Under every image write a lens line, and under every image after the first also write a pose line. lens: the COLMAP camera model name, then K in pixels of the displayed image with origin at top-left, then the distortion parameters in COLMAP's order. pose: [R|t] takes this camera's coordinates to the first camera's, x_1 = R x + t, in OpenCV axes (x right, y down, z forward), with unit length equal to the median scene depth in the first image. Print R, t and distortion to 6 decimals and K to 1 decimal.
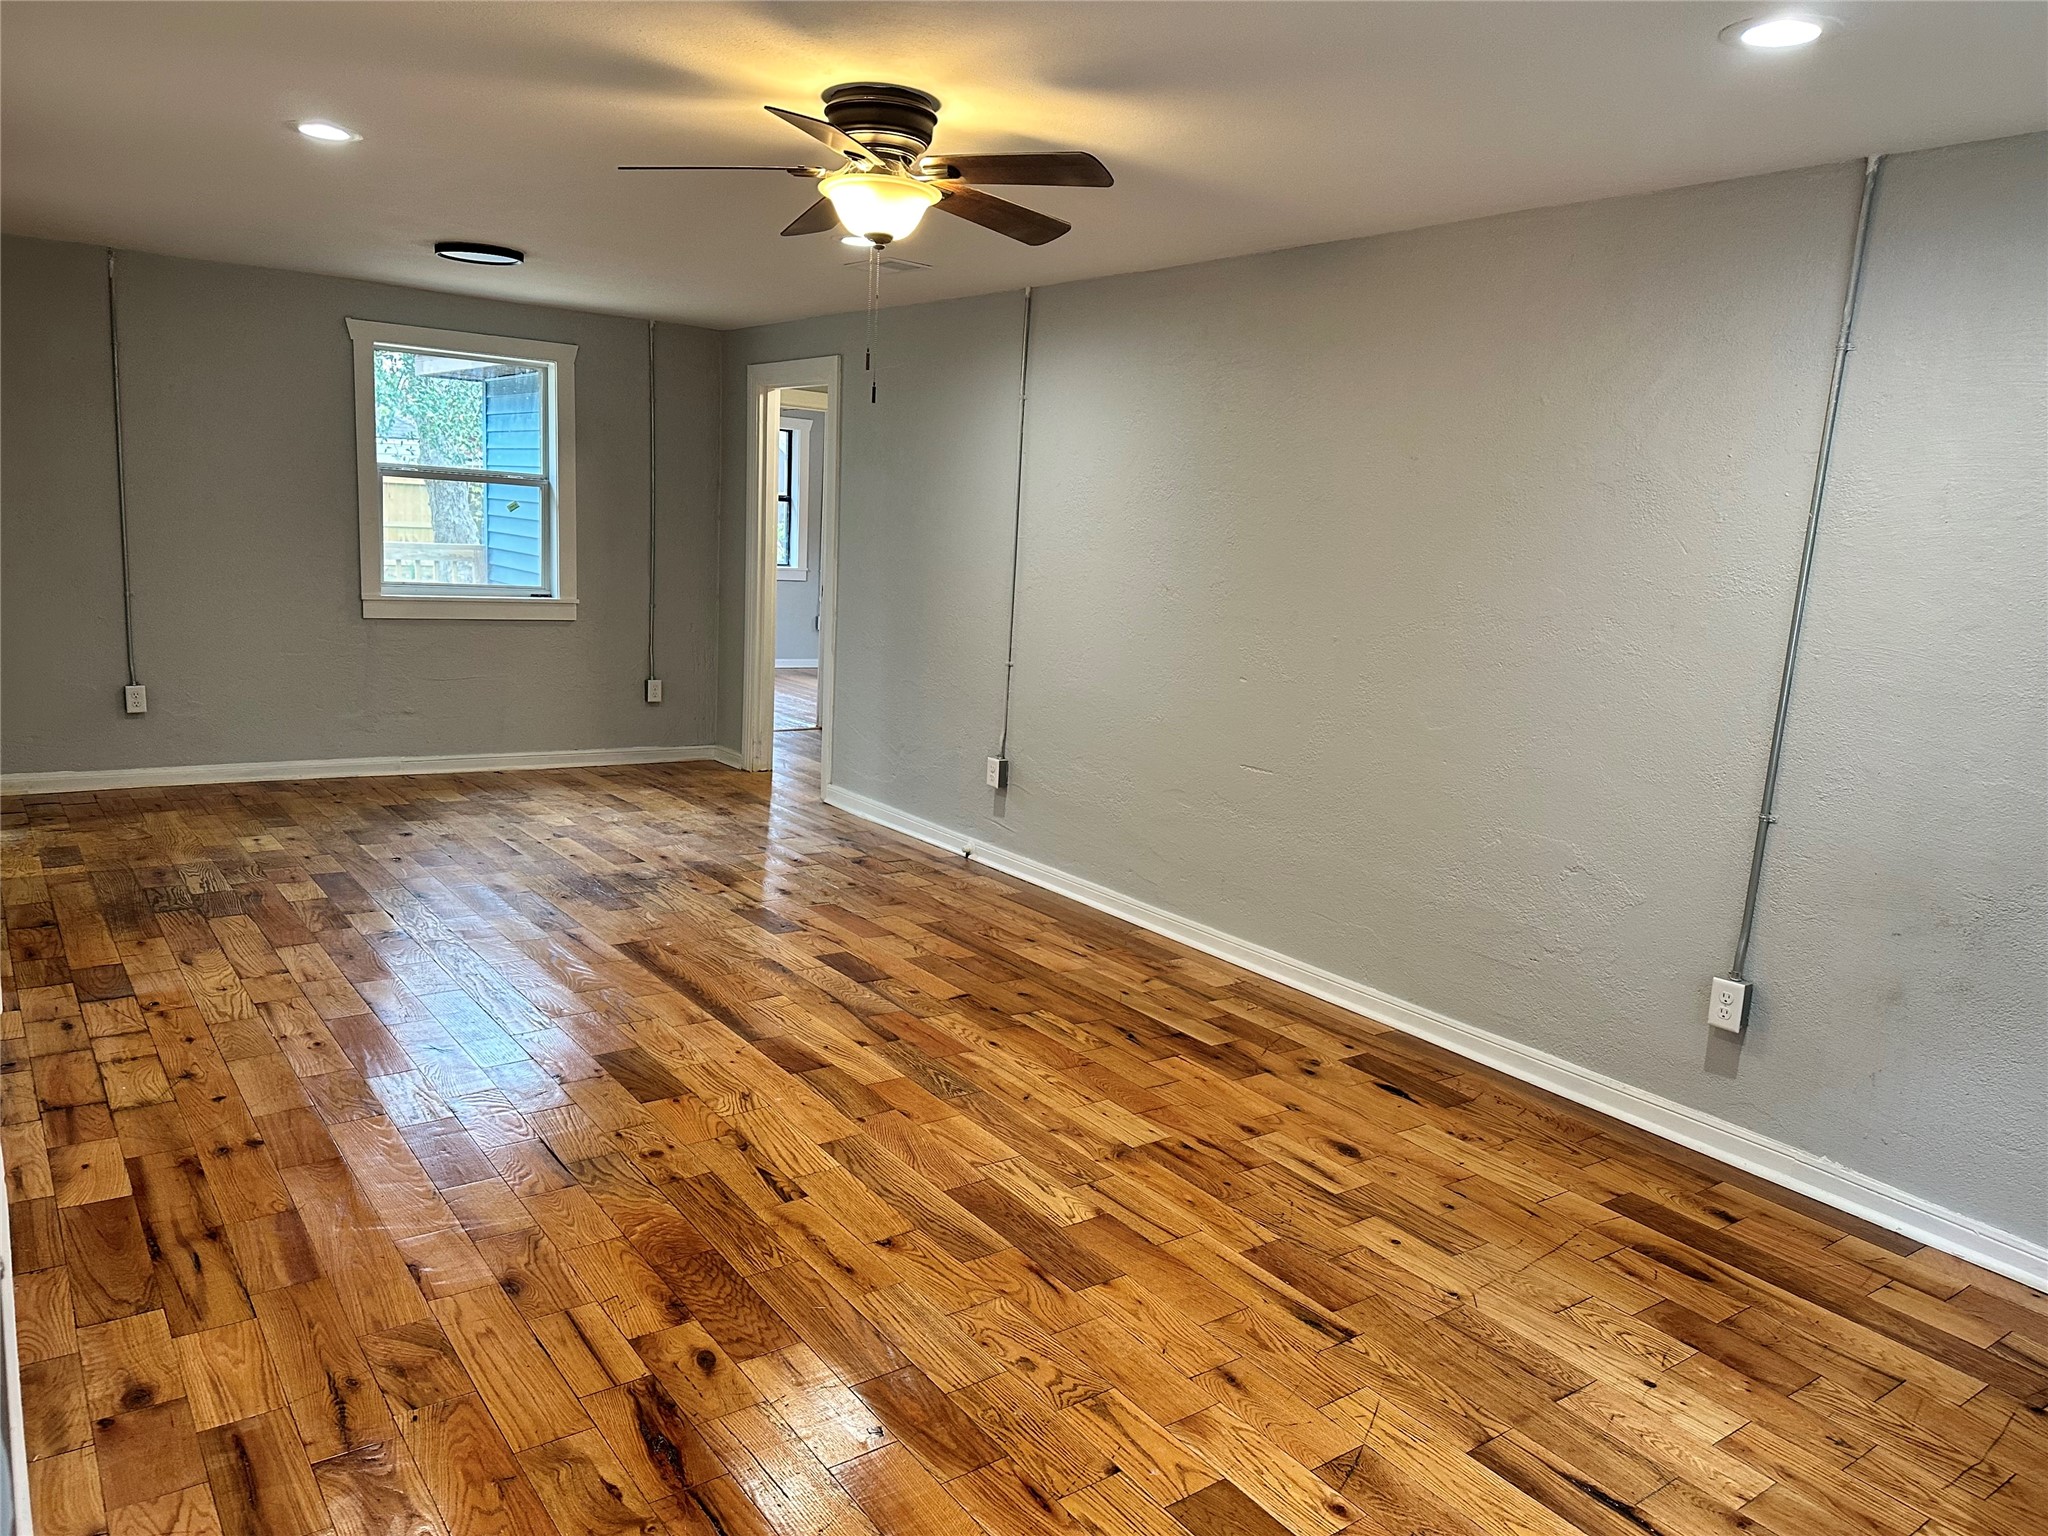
lens RADIAL K [[1447.5, 0, 1011.3], [0, 1447.5, 719.3], [0, 0, 1]] dist [0.083786, -0.089207]
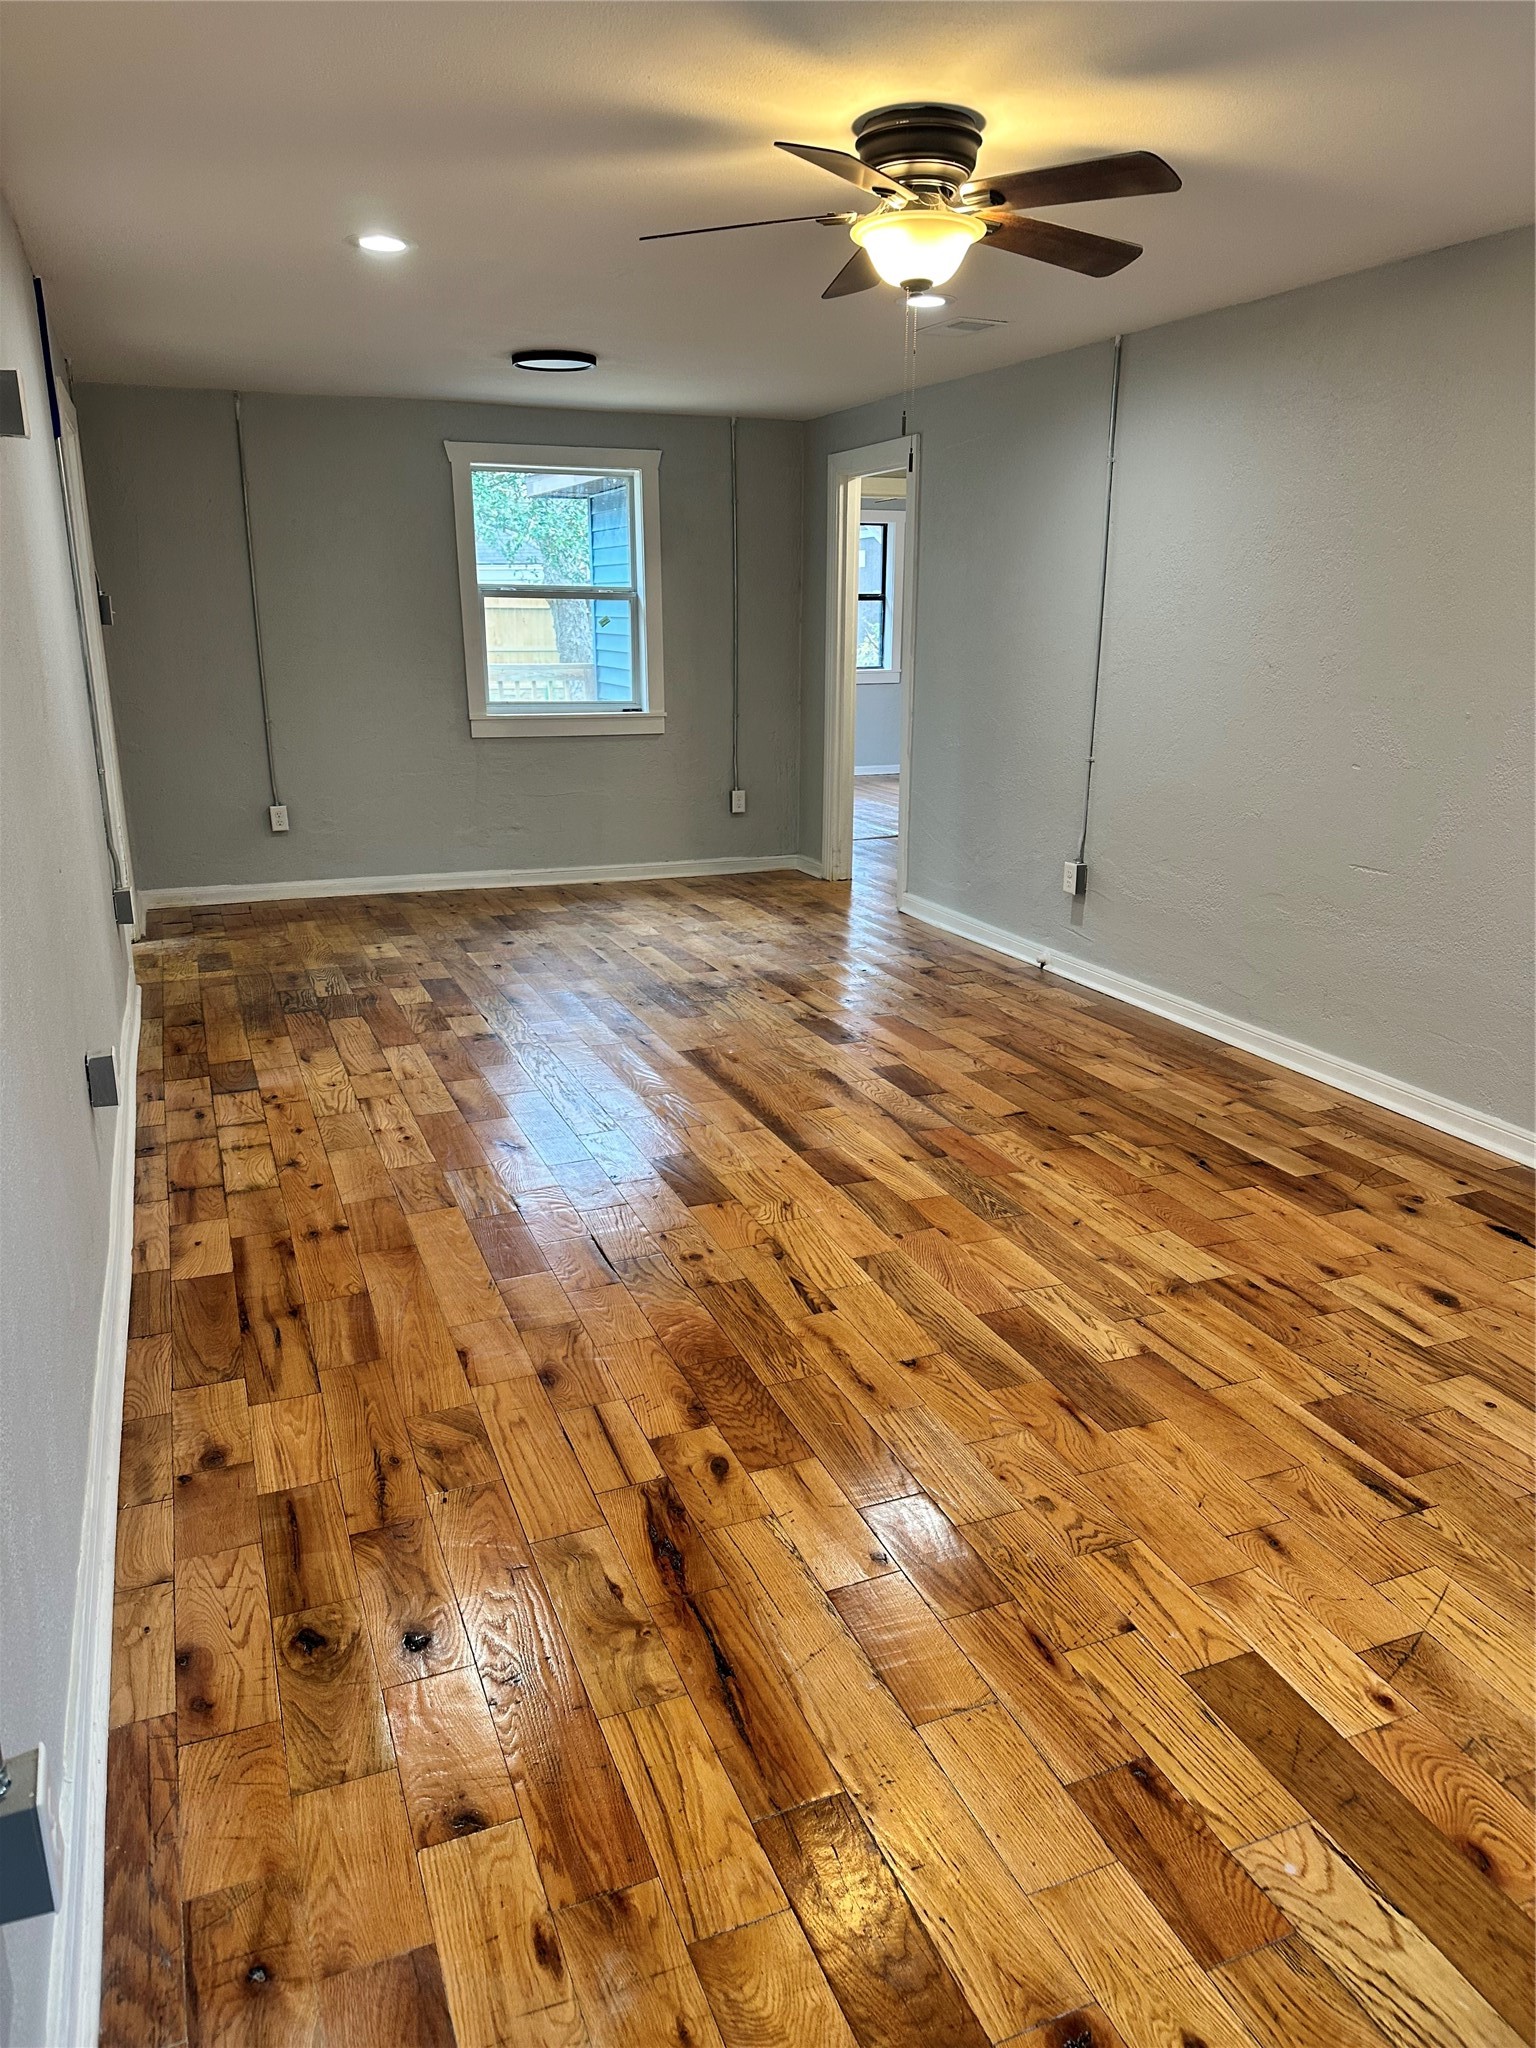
lens RADIAL K [[1433.1, 0, 763.2], [0, 1433.1, 990.5], [0, 0, 1]] dist [0.170372, -0.320096]
pose [[0.968839, 0.008136, -0.247556, 0.045809], [0.020005, 0.993625, 0.110949, 0.000763], [0.246880, -0.112444, 0.962500, 0.058657]]
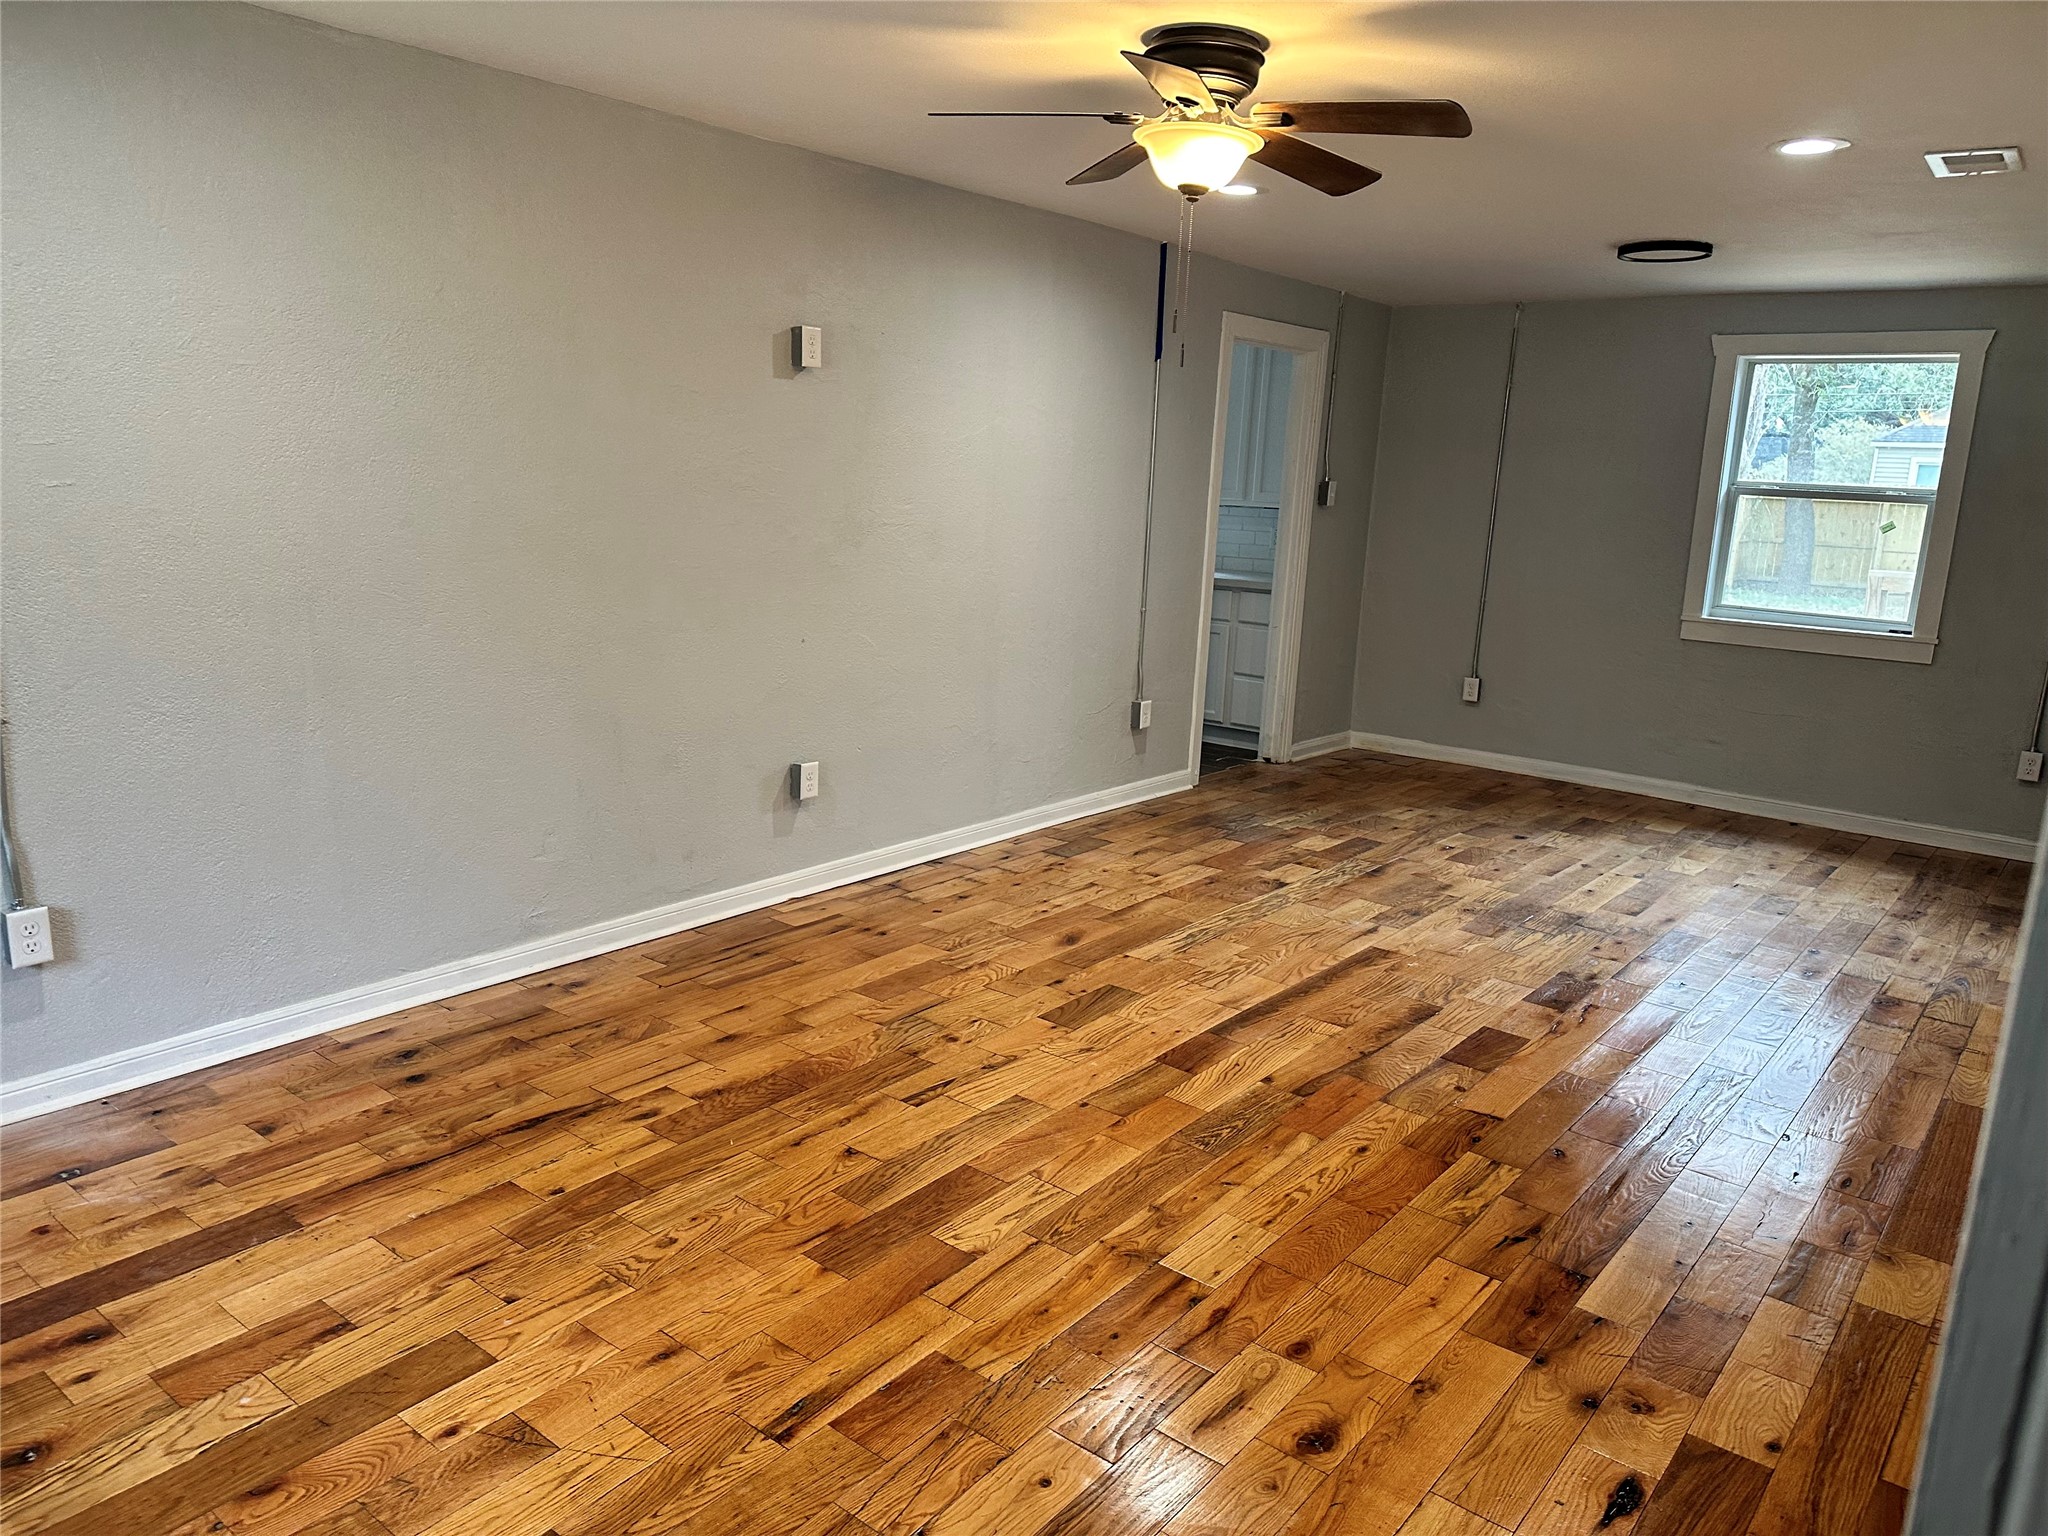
lens RADIAL K [[1433.1, 0, 1031.5], [0, 1433.1, 754.6], [0, 0, 1]] dist [0.170372, -0.320096]
pose [[0.262549, 0.144332, -0.954063, 0.746343], [-0.158899, 0.981718, 0.104788, -0.048357], [0.951745, 0.124088, 0.280683, 0.642547]]
